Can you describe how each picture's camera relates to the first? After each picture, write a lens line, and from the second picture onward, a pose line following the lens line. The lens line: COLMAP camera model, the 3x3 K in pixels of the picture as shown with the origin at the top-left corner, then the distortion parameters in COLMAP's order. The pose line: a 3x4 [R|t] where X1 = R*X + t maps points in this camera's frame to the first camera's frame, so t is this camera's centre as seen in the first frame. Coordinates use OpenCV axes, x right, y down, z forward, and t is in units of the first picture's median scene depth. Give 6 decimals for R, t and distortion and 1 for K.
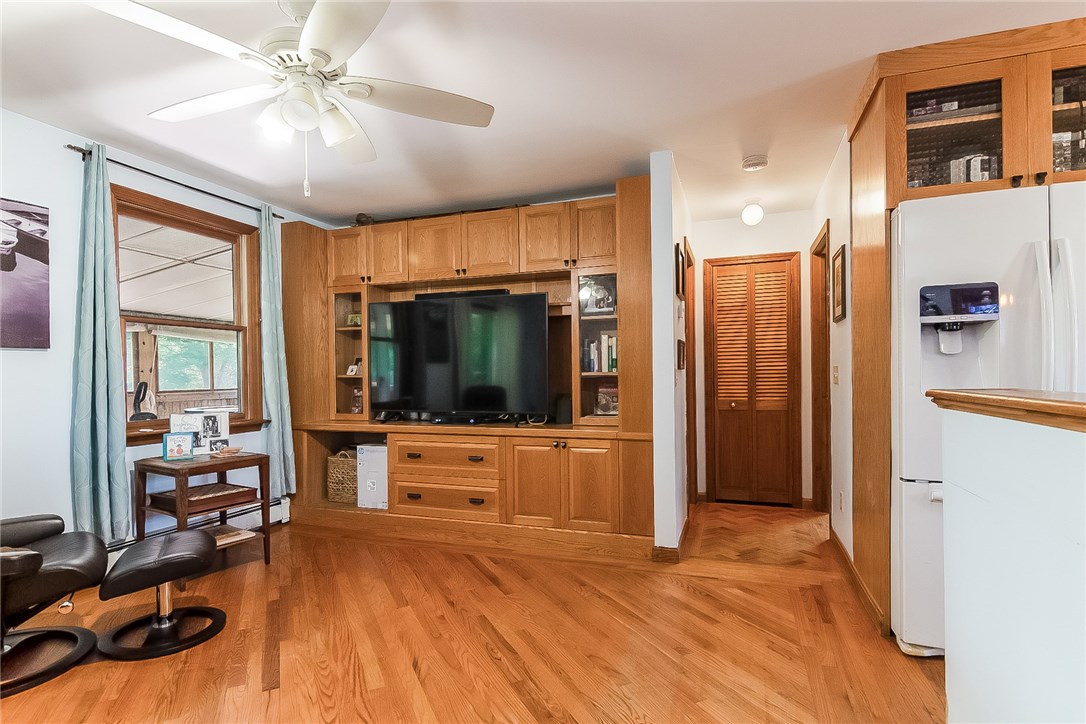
lens RADIAL K [[542.1, 0, 536.8], [0, 542.1, 378.9], [0, 0, 1]] dist [0.001630, -0.002078]
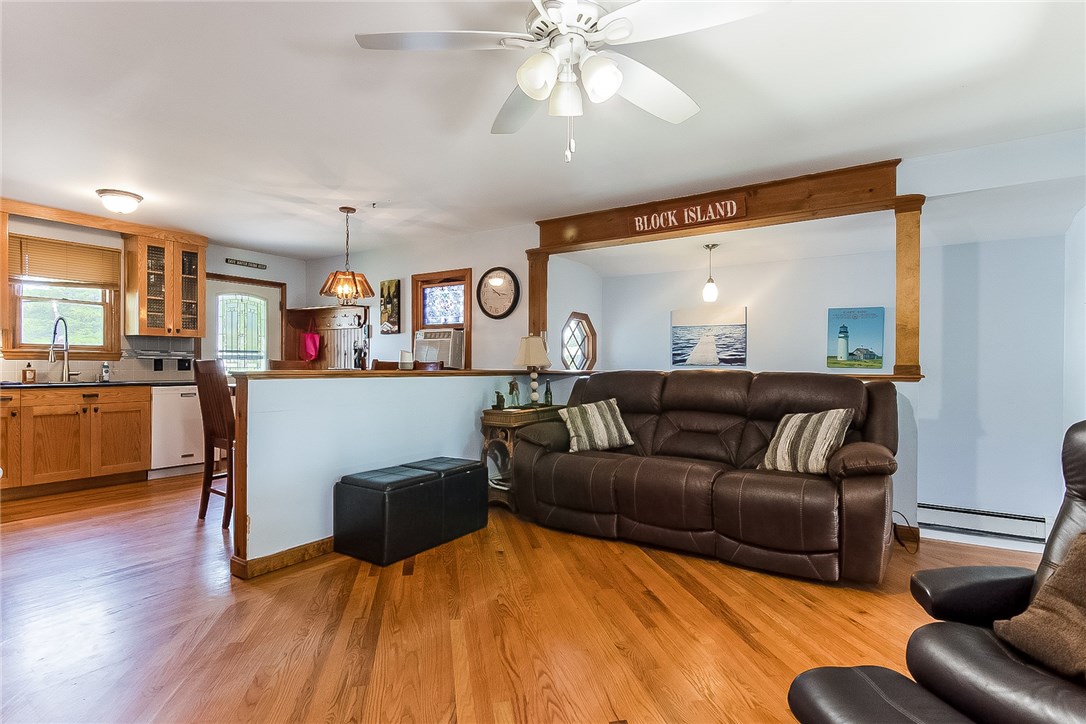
lens RADIAL K [[542.1, 0, 540.1], [0, 542.1, 362.8], [0, 0, 1]] dist [0.001630, -0.002078]
pose [[-0.971381, 0.008023, 0.237392, -0.335851], [0.007872, 0.999968, -0.001585, -0.000895], [-0.237397, 0.000329, -0.971413, 1.084123]]
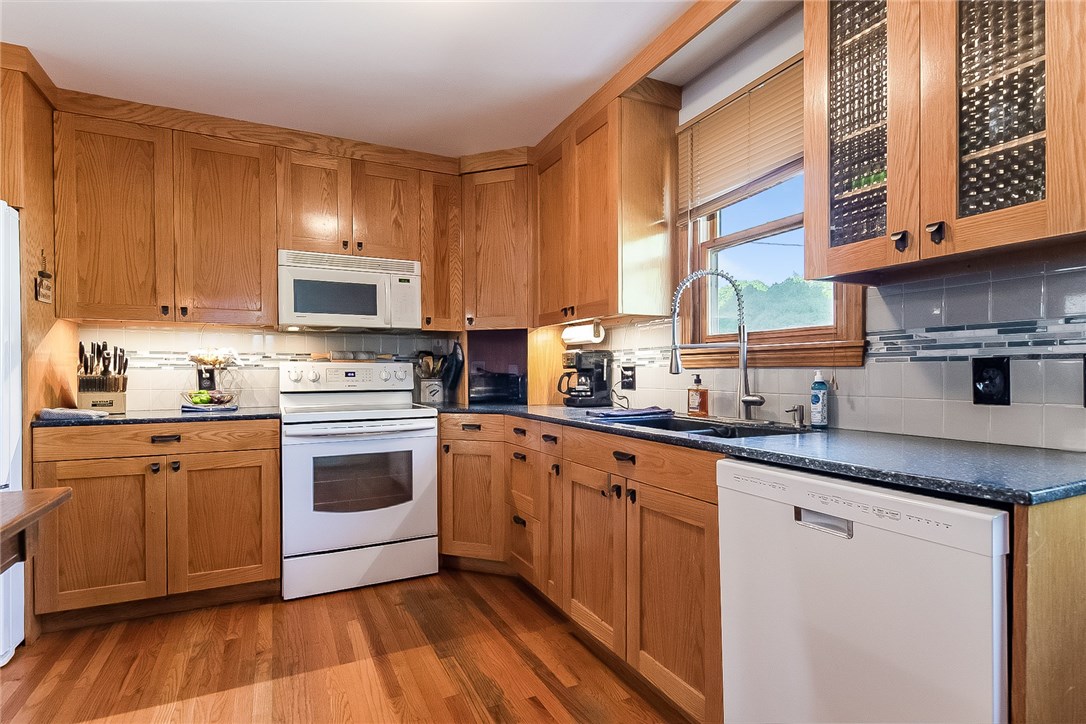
lens RADIAL K [[542.1, 0, 529.3], [0, 542.1, 379.9], [0, 0, 1]] dist [0.001630, -0.002078]
pose [[0.703669, -0.001686, 0.710526, 0.646265], [-0.000058, 0.999997, 0.002430, -0.008014], [-0.710528, -0.001751, 0.703666, -0.303427]]
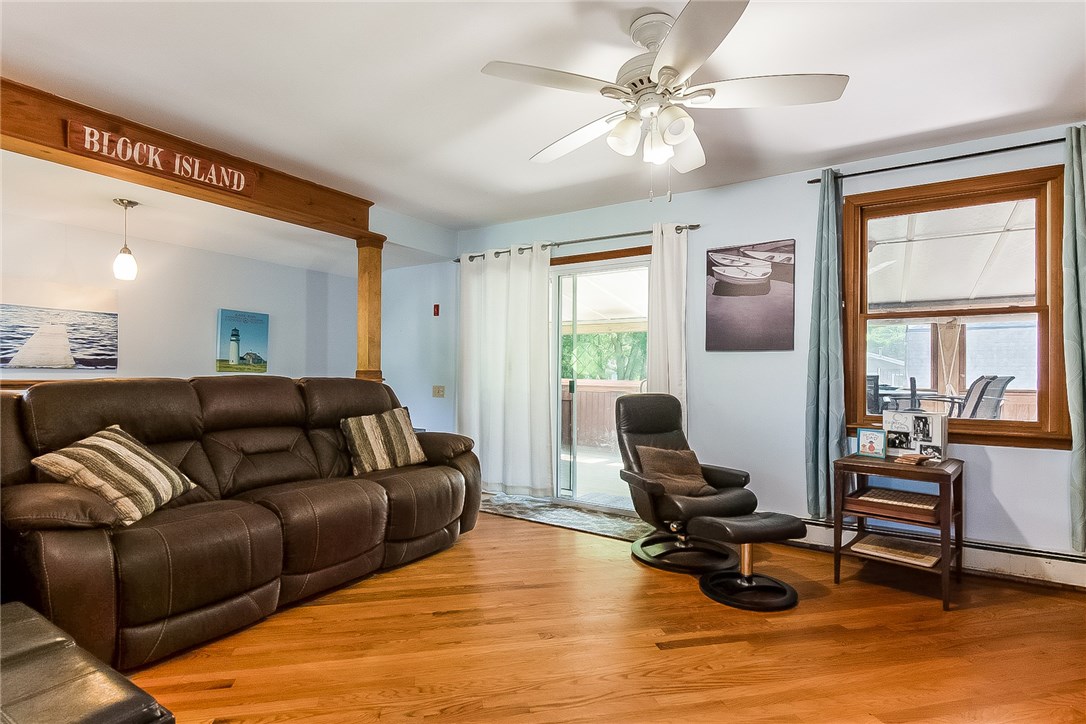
lens RADIAL K [[542.1, 0, 537.5], [0, 542.1, 364.0], [0, 0, 1]] dist [0.001630, -0.002078]
pose [[-0.212002, -0.006505, -0.977247, 0.393811], [-0.011542, 0.999925, -0.004152, -0.006959], [0.977201, 0.010399, -0.212062, 0.571059]]
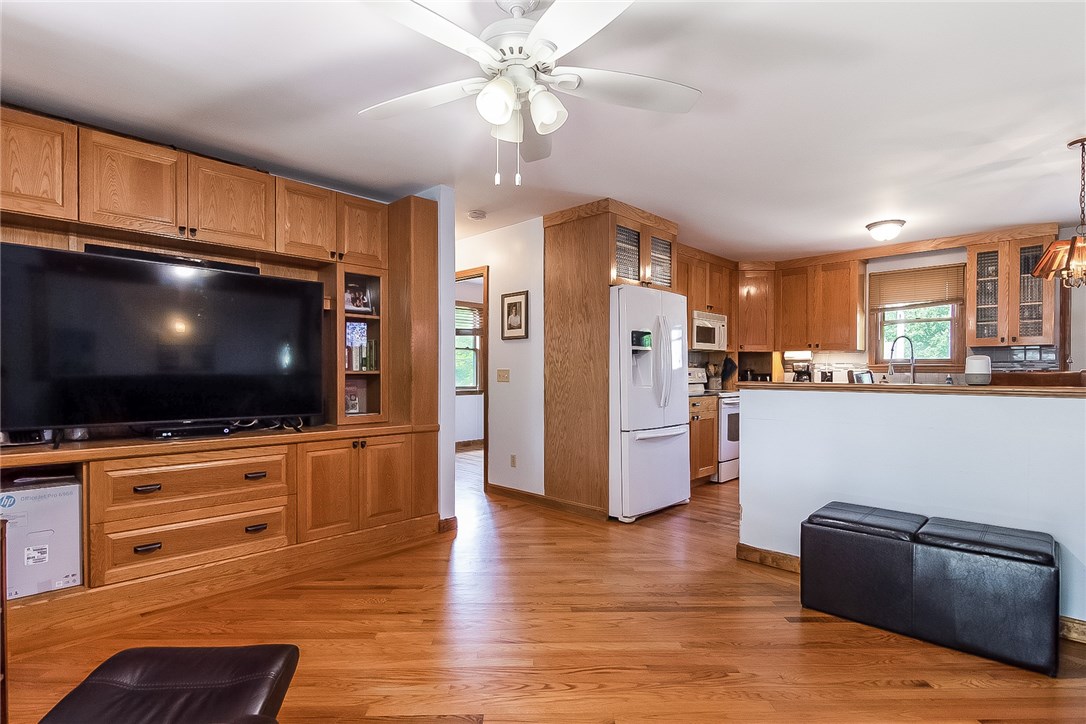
lens RADIAL K [[542.1, 0, 540.6], [0, 542.1, 378.7], [0, 0, 1]] dist [0.001630, -0.002078]
pose [[0.414653, 0.003109, 0.909974, -0.737195], [-0.002788, 0.999994, -0.002146, 0.004365], [-0.909976, -0.001647, 0.414659, 0.310070]]
